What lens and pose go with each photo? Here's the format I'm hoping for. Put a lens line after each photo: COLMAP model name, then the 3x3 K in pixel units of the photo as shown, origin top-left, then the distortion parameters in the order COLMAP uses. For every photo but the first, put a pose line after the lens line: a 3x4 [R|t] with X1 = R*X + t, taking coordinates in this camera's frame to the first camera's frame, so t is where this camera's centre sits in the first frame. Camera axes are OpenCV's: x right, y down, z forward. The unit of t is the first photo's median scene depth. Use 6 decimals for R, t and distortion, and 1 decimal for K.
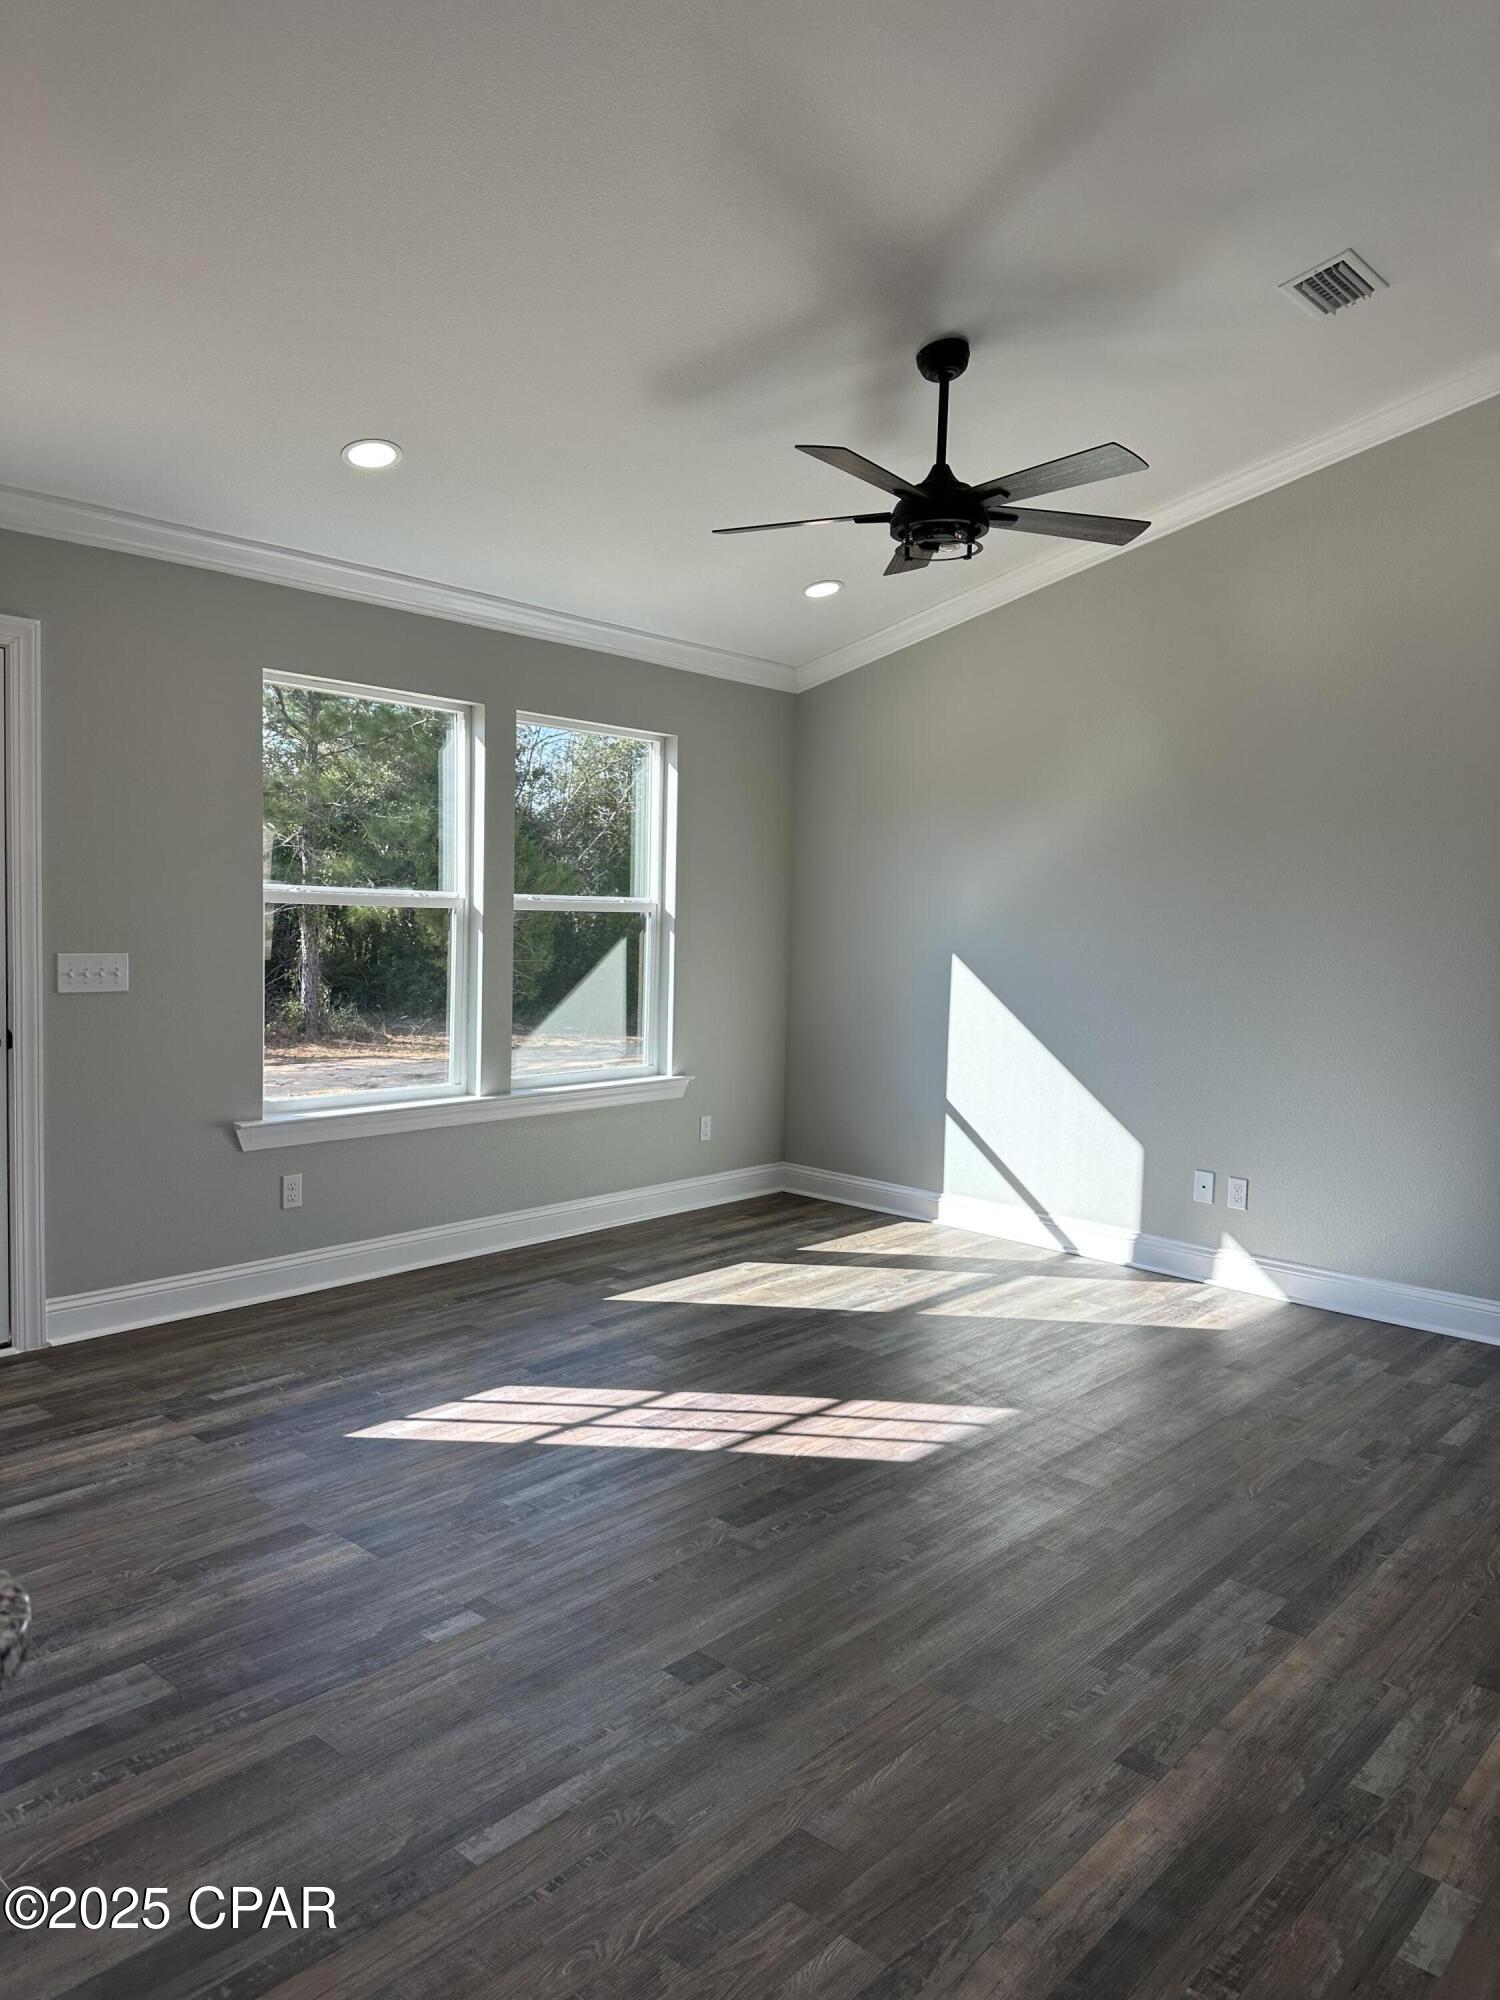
lens RADIAL K [[1421.3, 0, 750.0], [0, 1421.3, 1000.0], [0, 0, 1]] dist [-0.002476, -0.002255]
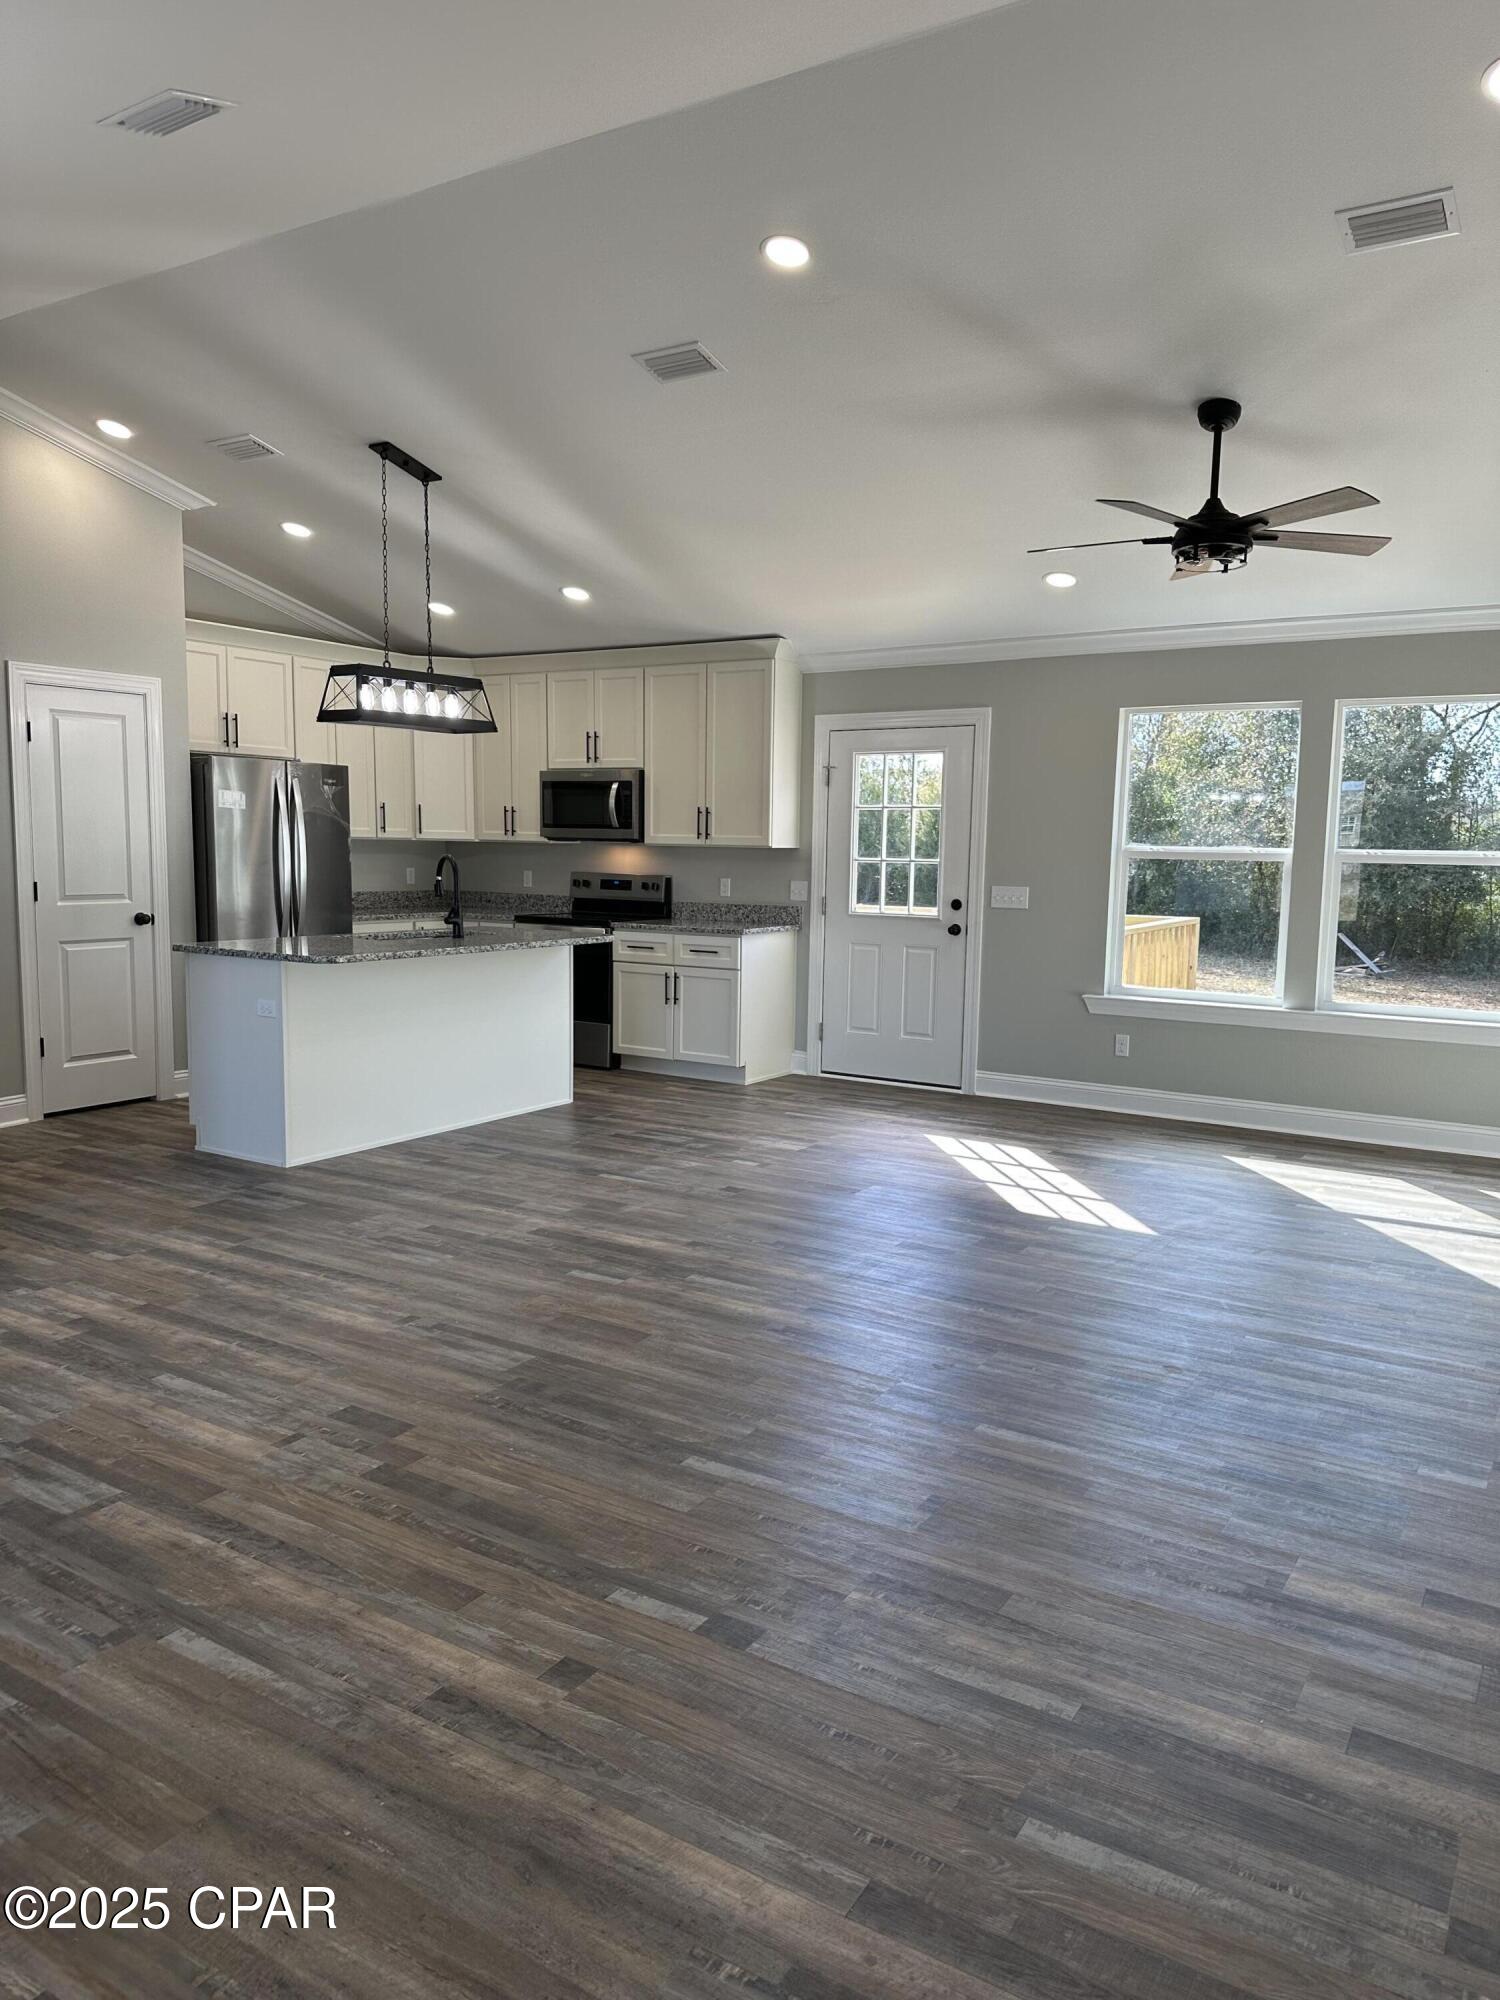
lens RADIAL K [[1378.9, 0, 759.0], [0, 1378.9, 1010.6], [0, 0, 1]] dist [0.145653, -0.324262]
pose [[0.170902, 0.092426, -0.980943, 1.247556], [-0.082547, 0.993433, 0.079221, 0.010570], [0.981824, 0.067435, 0.177409, 0.384161]]
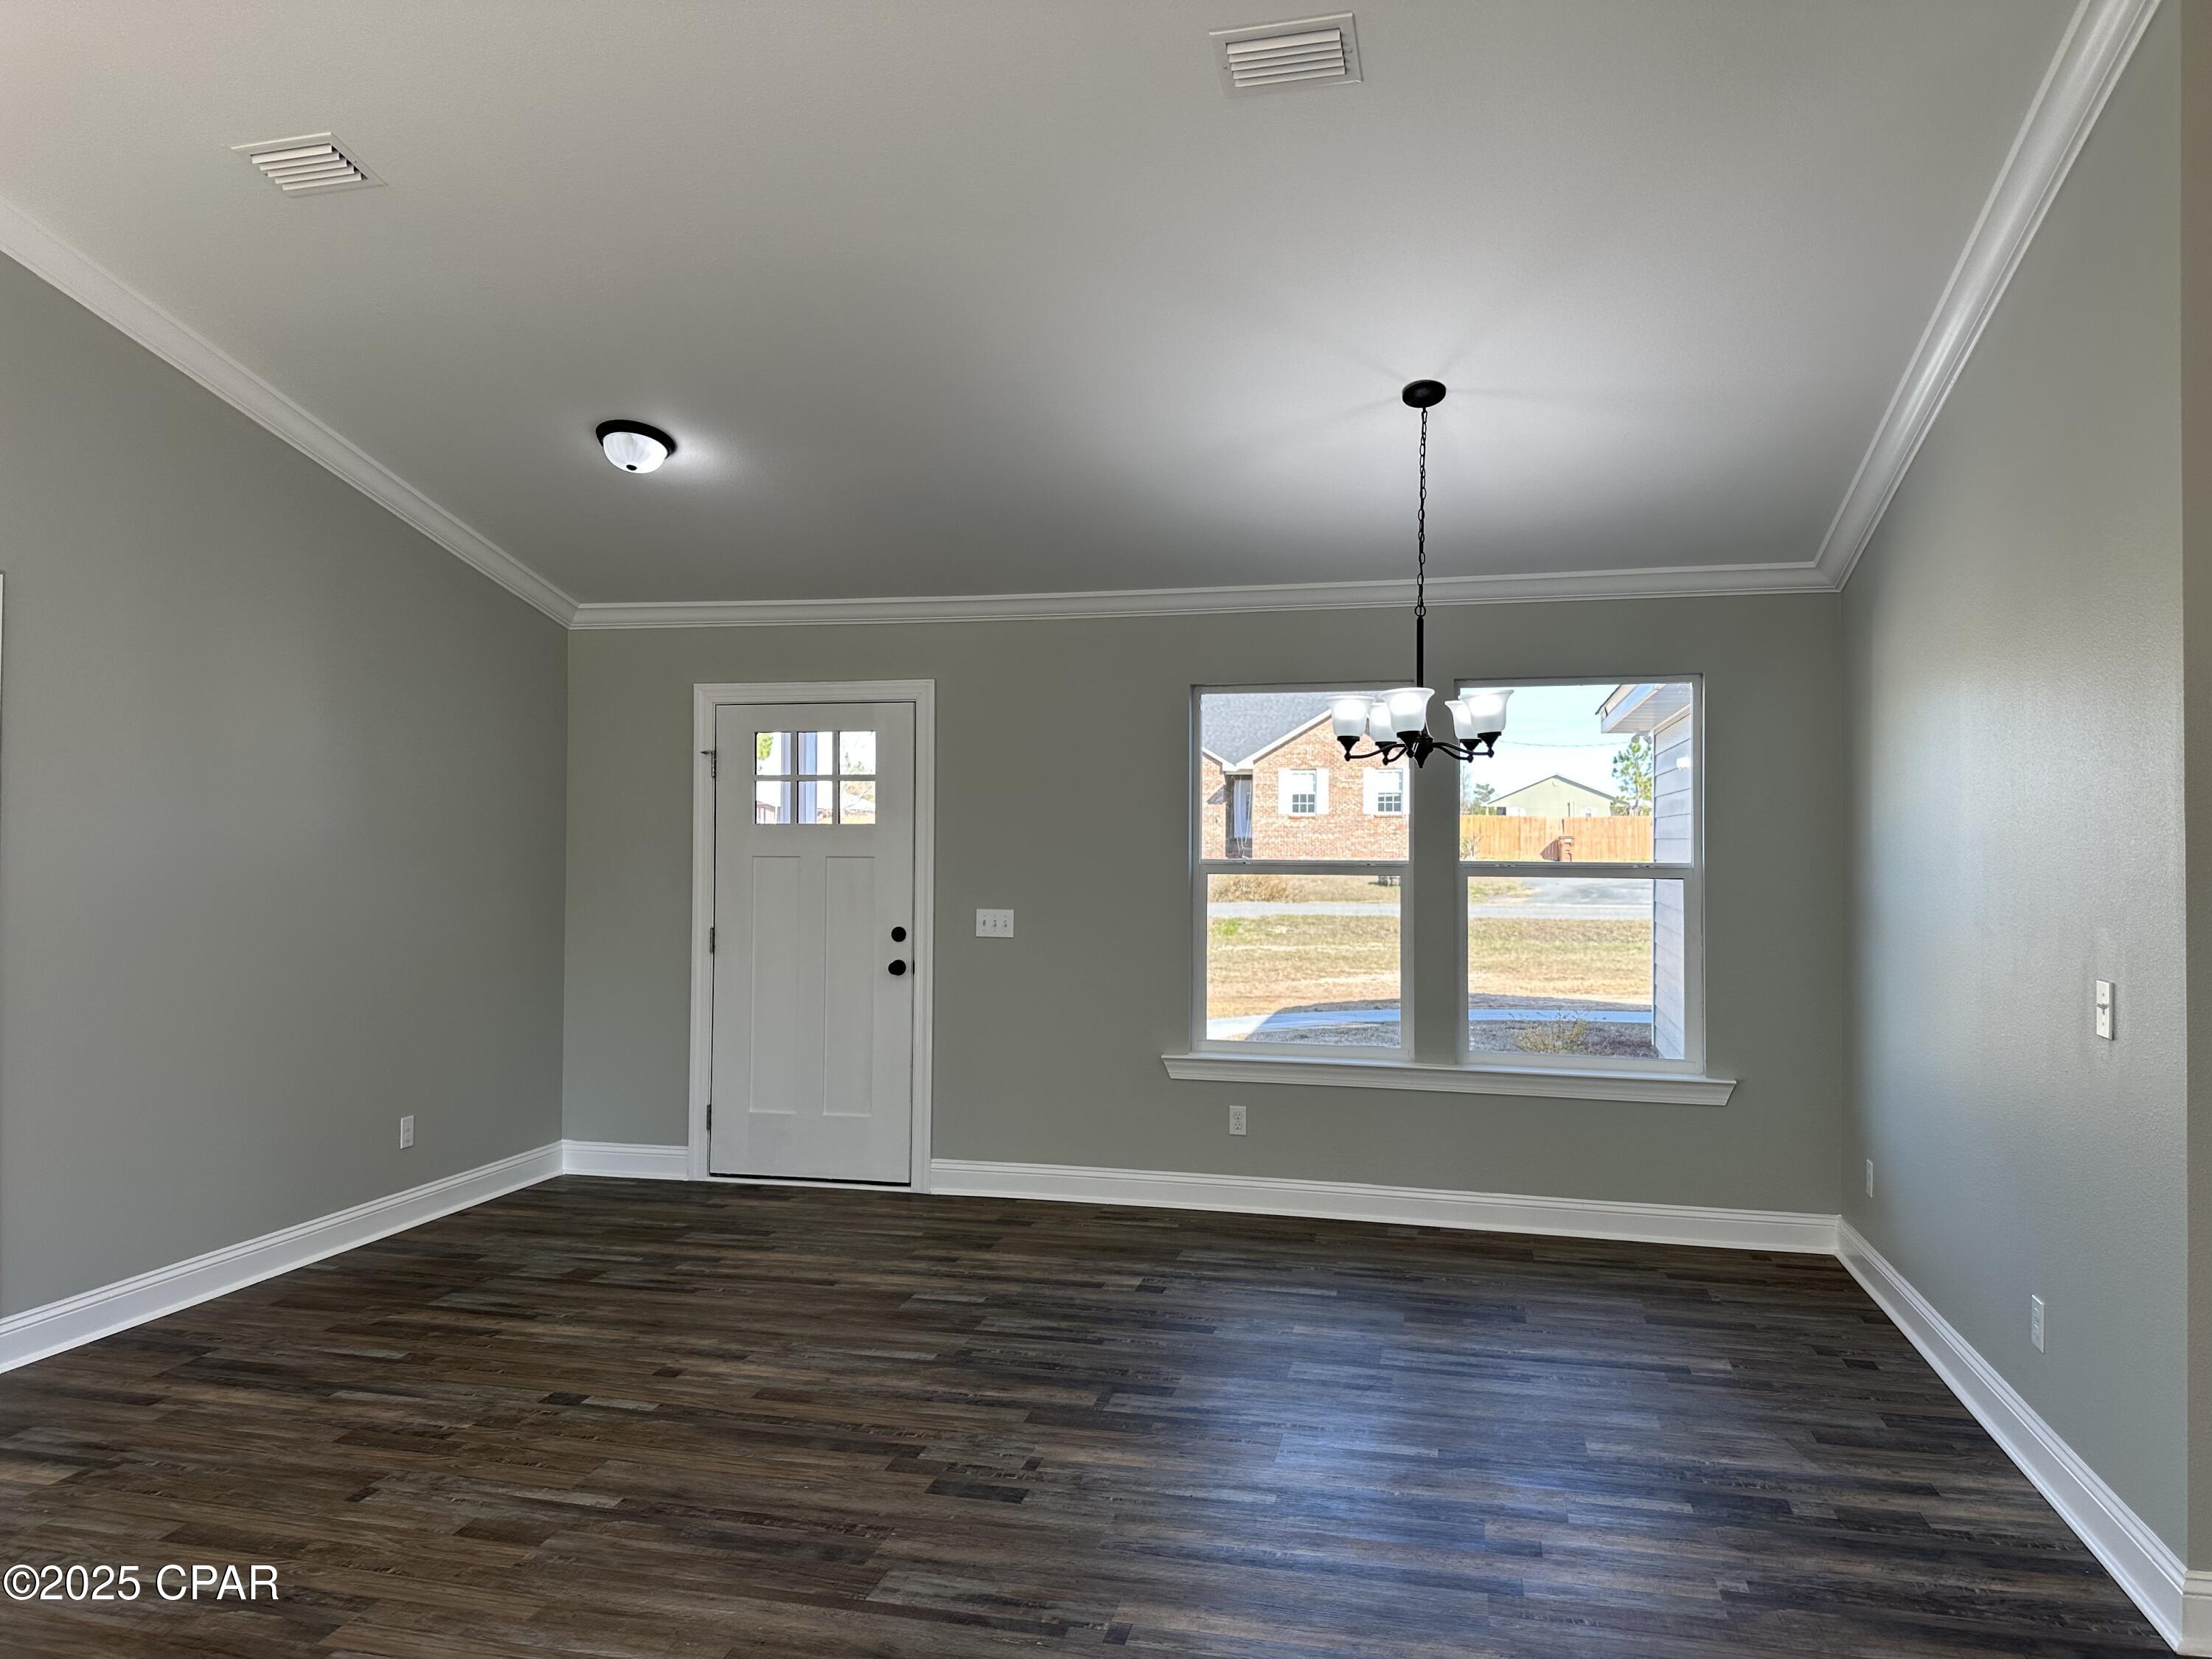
lens RADIAL K [[1593.9, 0, 1106.0], [0, 1593.9, 829.5], [0, 0, 1]] dist [0.053606, -0.076811]
pose [[-0.472961, -0.030734, 0.880547, -0.298235], [0.044229, 0.997303, 0.058566, -0.071815], [-0.879972, 0.066645, -0.470327, 0.638437]]
